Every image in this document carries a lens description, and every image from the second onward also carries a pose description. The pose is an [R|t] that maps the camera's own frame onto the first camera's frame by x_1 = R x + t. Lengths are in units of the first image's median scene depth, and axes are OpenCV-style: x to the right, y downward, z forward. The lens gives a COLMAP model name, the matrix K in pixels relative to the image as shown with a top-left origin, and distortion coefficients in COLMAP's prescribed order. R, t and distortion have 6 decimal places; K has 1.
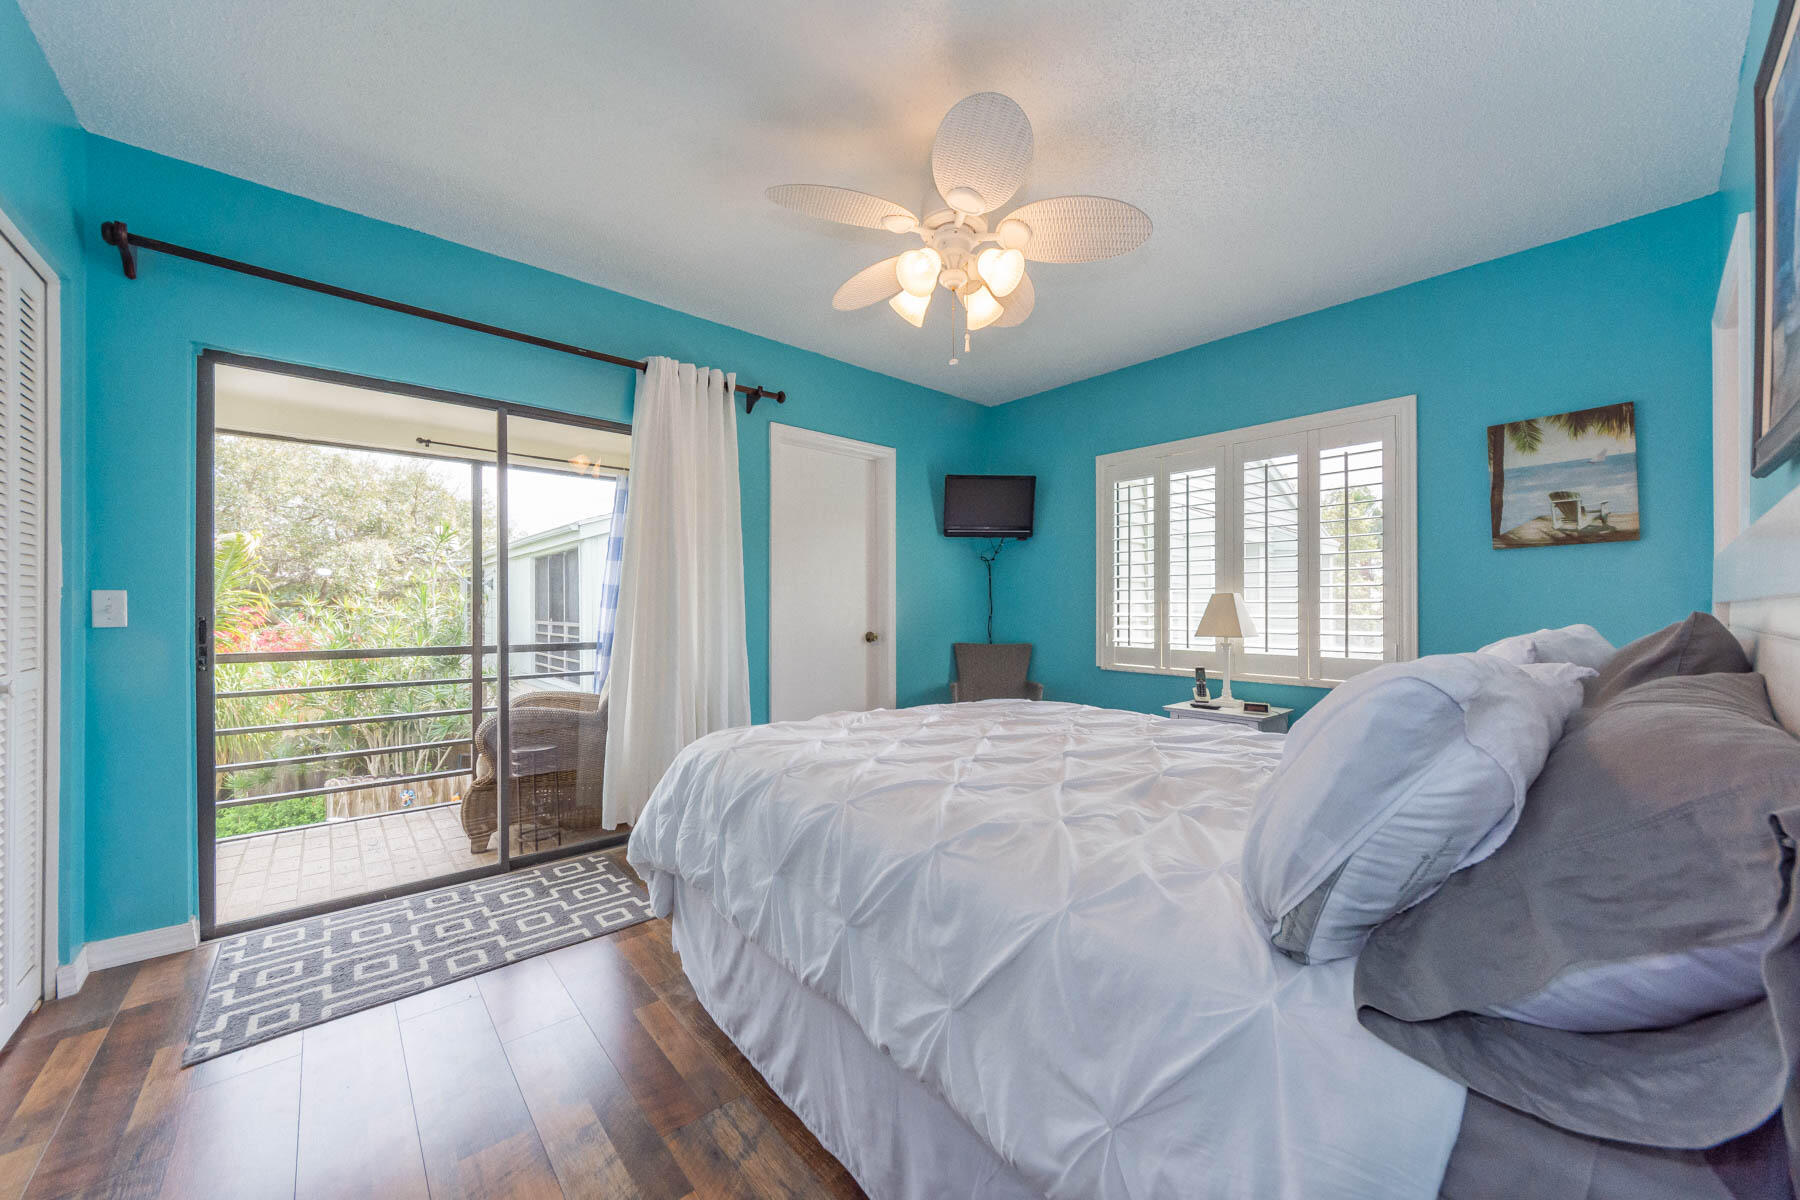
lens RADIAL K [[646.3, 0, 868.9], [0, 646.3, 607.0], [0, 0, 1]] dist [-0.013553, -0.000284]
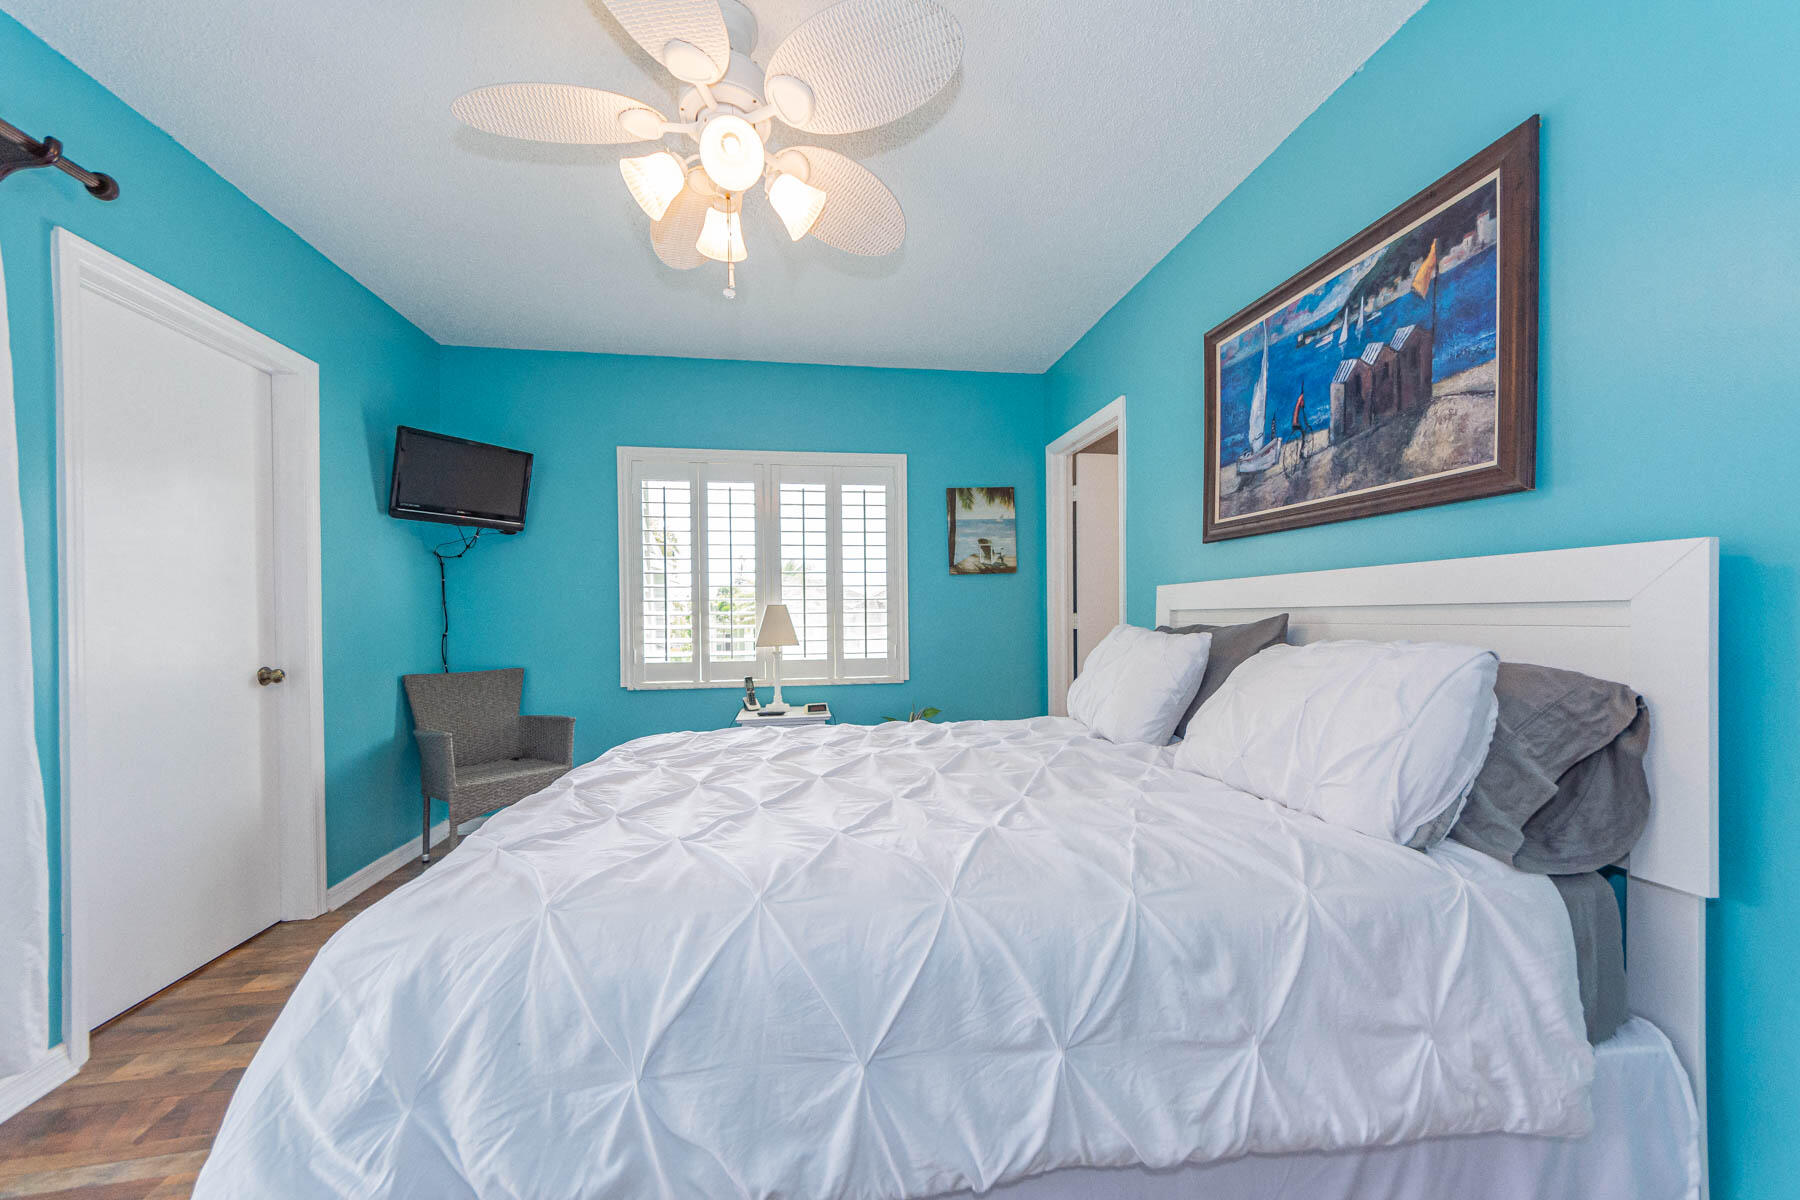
lens RADIAL K [[659.3, 0, 897.1], [0, 659.3, 622.9], [0, 0, 1]] dist [-0.002290, -0.000549]
pose [[0.520211, -0.016698, 0.853874, -0.287776], [0.011743, 0.999854, 0.012398, -0.002592], [-0.853957, 0.003578, 0.520332, 0.287564]]
